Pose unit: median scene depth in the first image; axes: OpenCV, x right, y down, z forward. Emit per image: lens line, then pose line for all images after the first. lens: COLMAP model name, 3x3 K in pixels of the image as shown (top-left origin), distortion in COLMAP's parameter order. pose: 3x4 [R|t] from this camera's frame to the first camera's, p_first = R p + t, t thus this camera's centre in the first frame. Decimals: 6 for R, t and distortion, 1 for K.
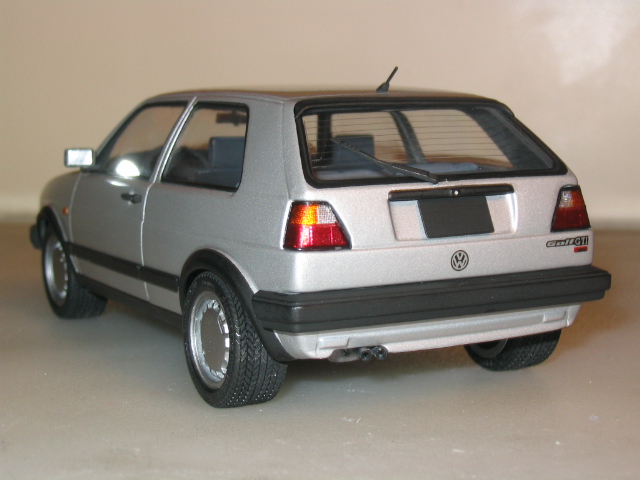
lens RADIAL K [[1407.4, 0, 320.0], [0, 1407.4, 240.0], [0, 0, 1]] dist [-0.290113, -0.011772]
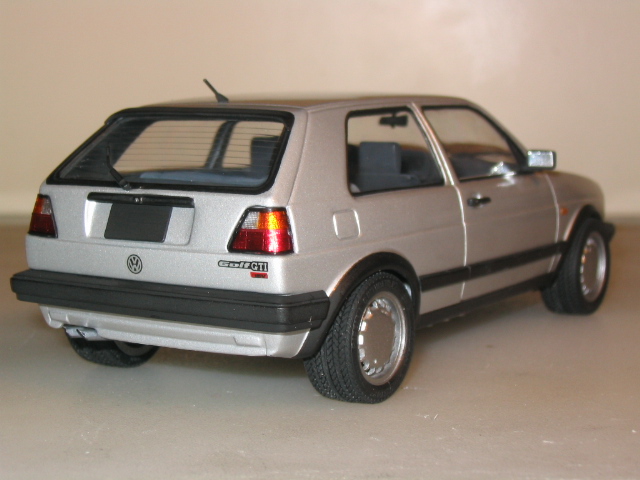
lens RADIAL K [[1407.4, 0, 320.0], [0, 1407.4, 240.0], [0, 0, 1]] dist [-0.290113, -0.011772]
pose [[0.457183, 0.115819, -0.881799, 1.078130], [-0.099721, 0.991908, 0.078579, -0.098938], [0.883764, 0.052009, 0.465033, 0.622018]]
